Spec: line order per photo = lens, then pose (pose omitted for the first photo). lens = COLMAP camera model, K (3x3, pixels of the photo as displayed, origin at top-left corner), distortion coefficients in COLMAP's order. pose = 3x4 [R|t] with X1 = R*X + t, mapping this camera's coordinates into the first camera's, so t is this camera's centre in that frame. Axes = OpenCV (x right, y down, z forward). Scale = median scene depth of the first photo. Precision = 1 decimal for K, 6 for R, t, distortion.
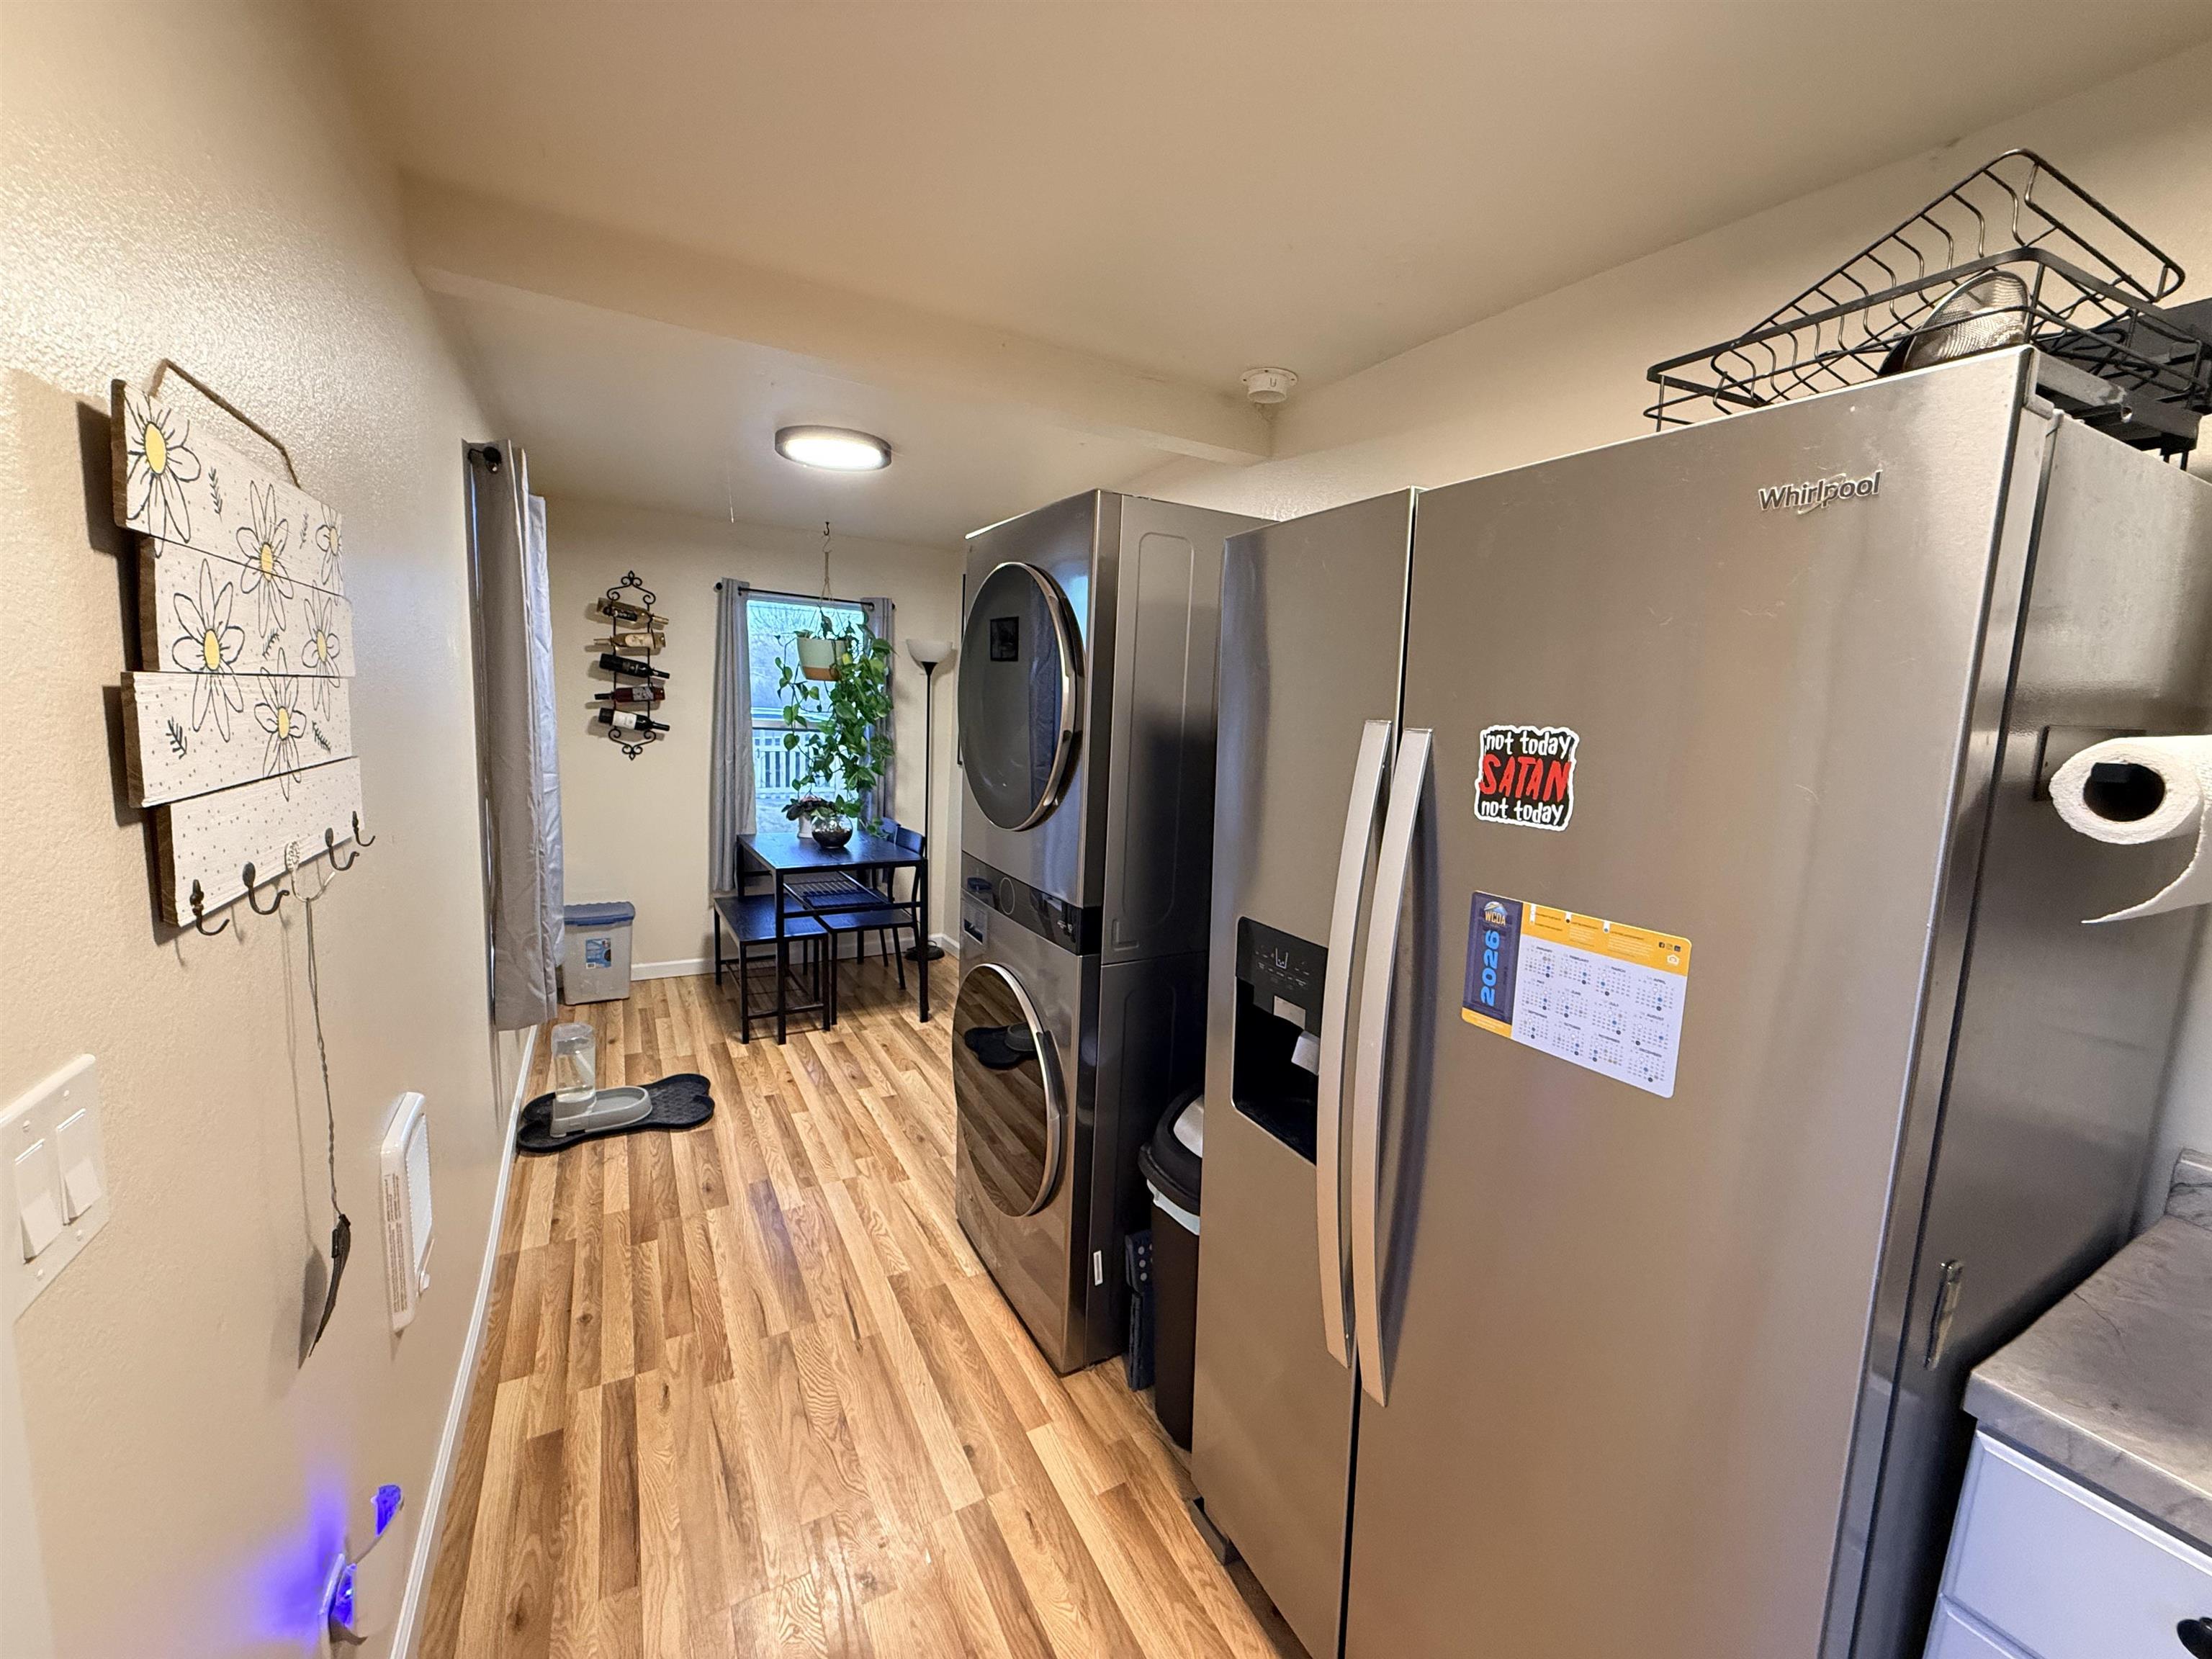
lens RADIAL K [[877.7, 0, 1107.3], [0, 877.7, 828.0], [0, 0, 1]] dist [0.001397, -0.000596]
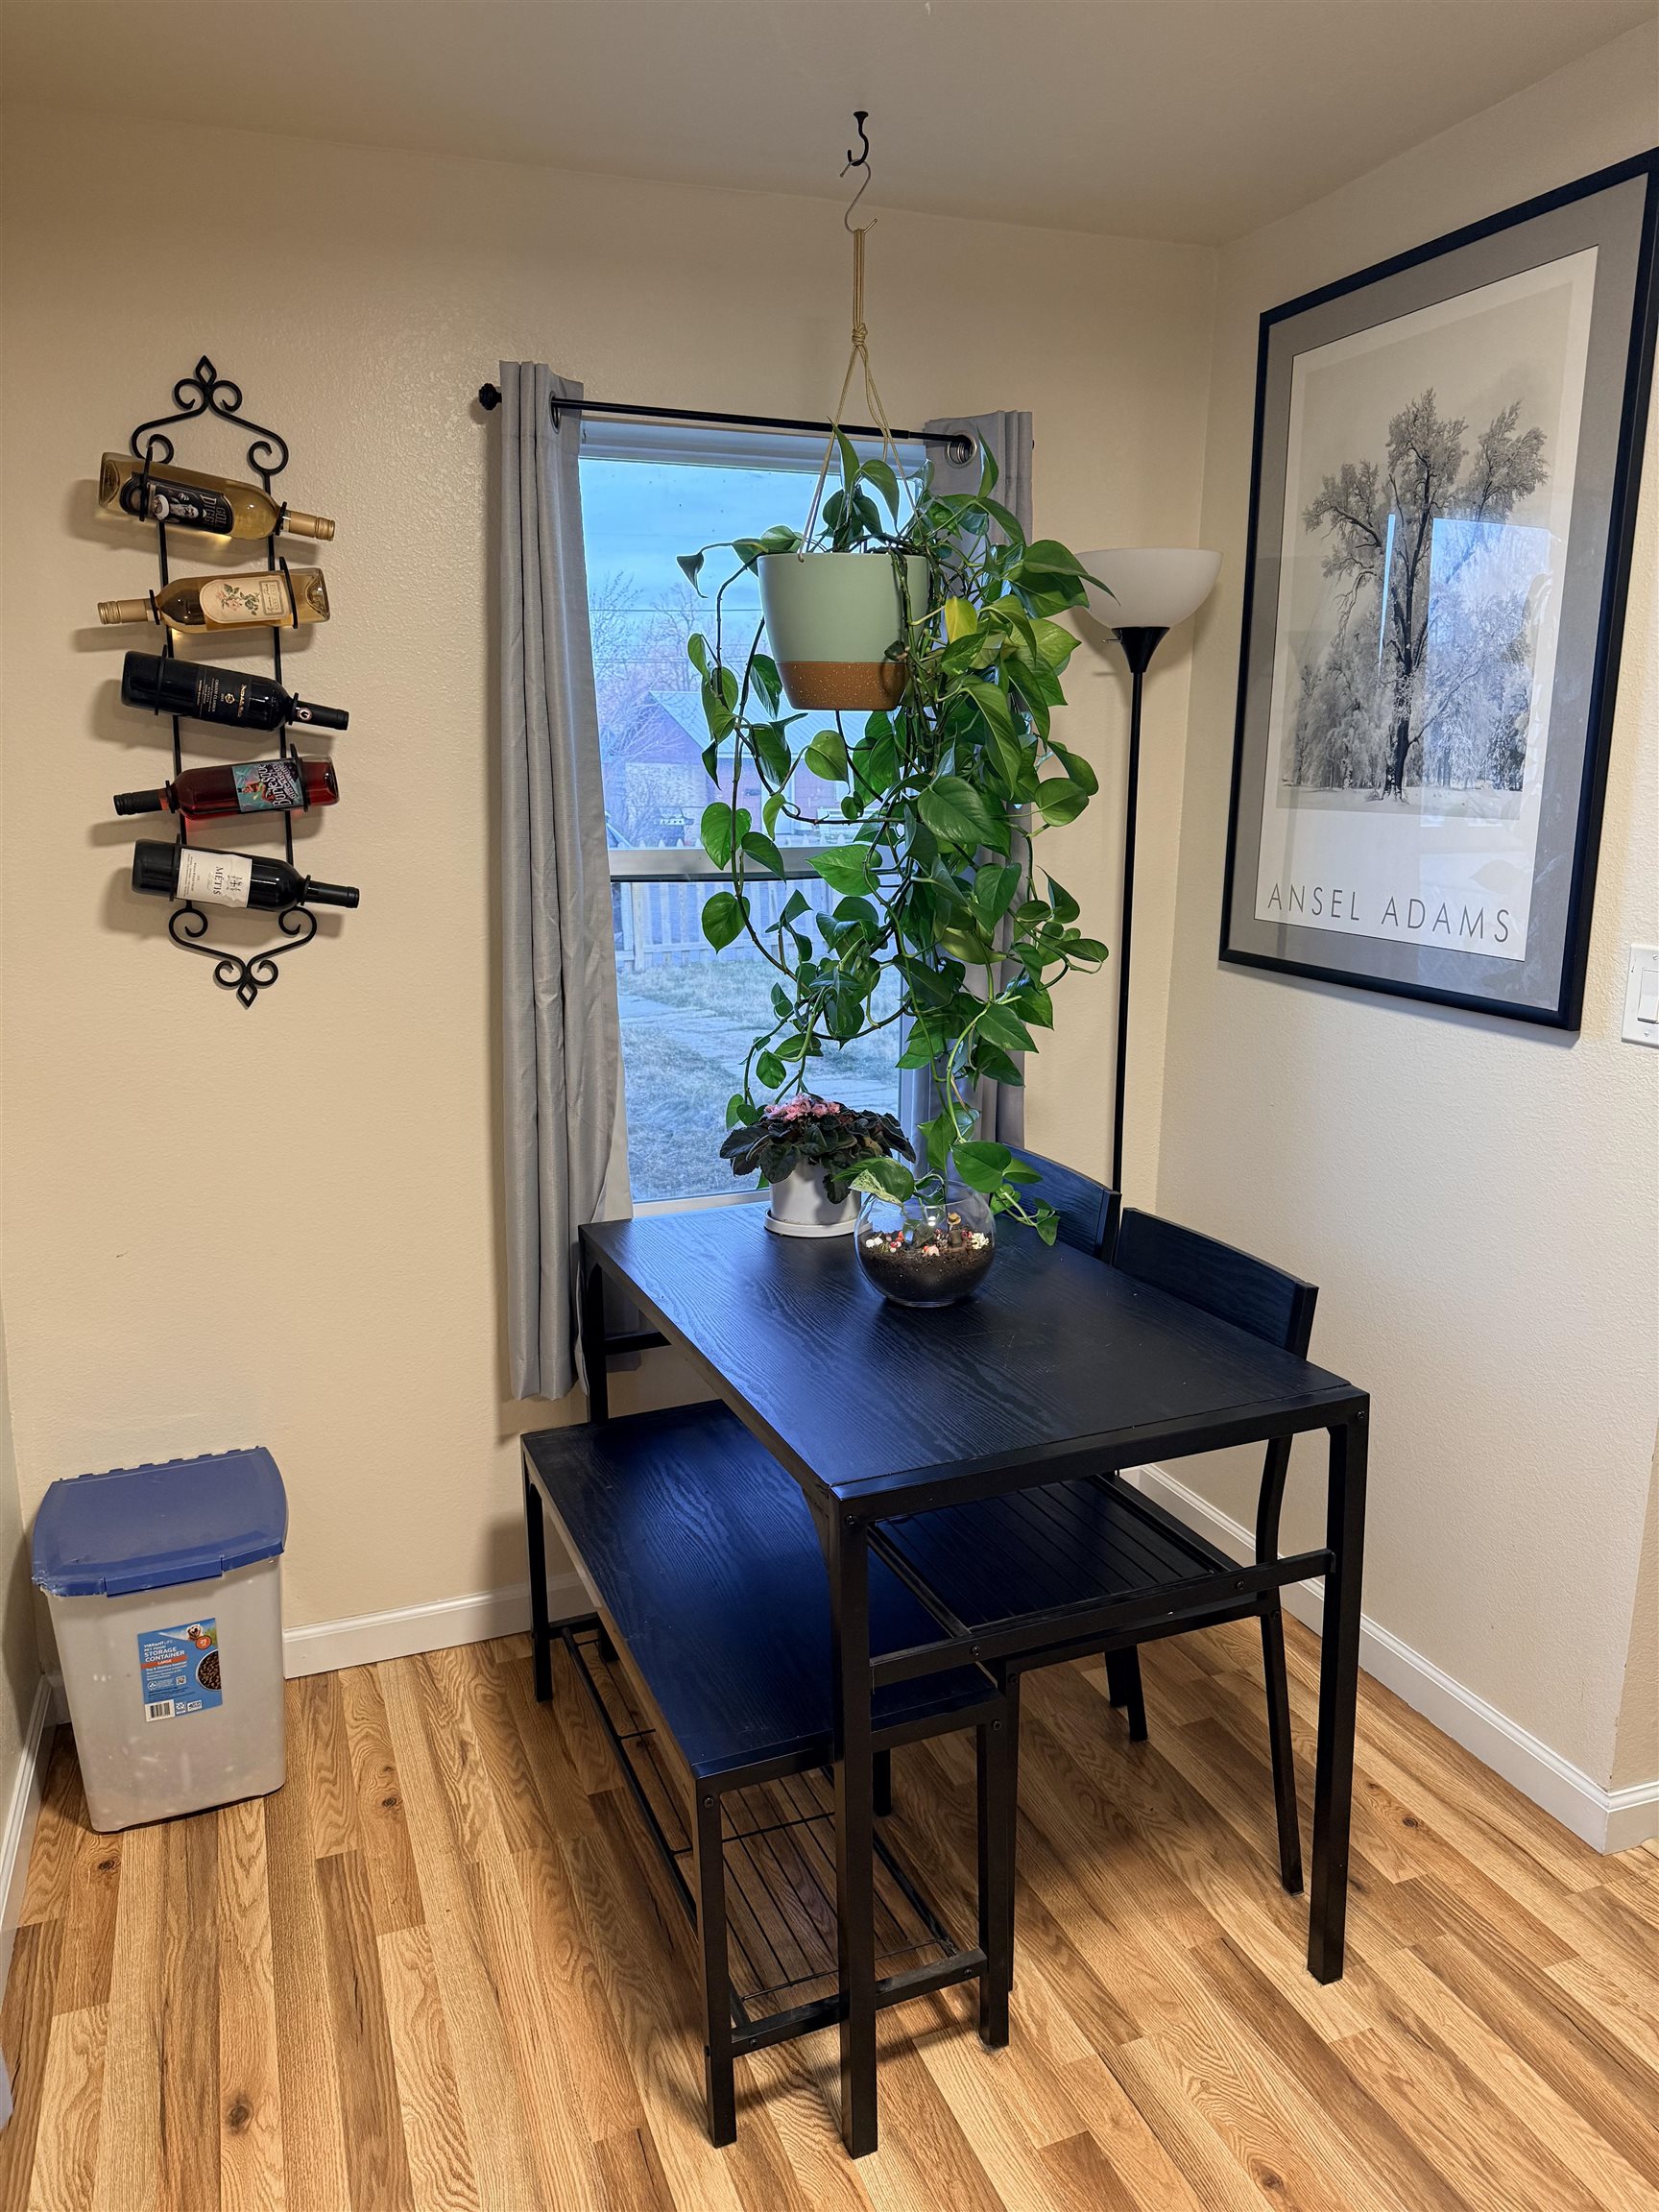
lens RADIAL K [[1550.5, 0, 829.5], [0, 1550.5, 1106.0], [0, 0, 1]] dist [0.008570, -0.005686]
pose [[0.989298, -0.021346, -0.144341, -0.267840], [0.032463, 0.996647, 0.075109, -0.078266], [0.142254, -0.078991, 0.986673, 0.501701]]
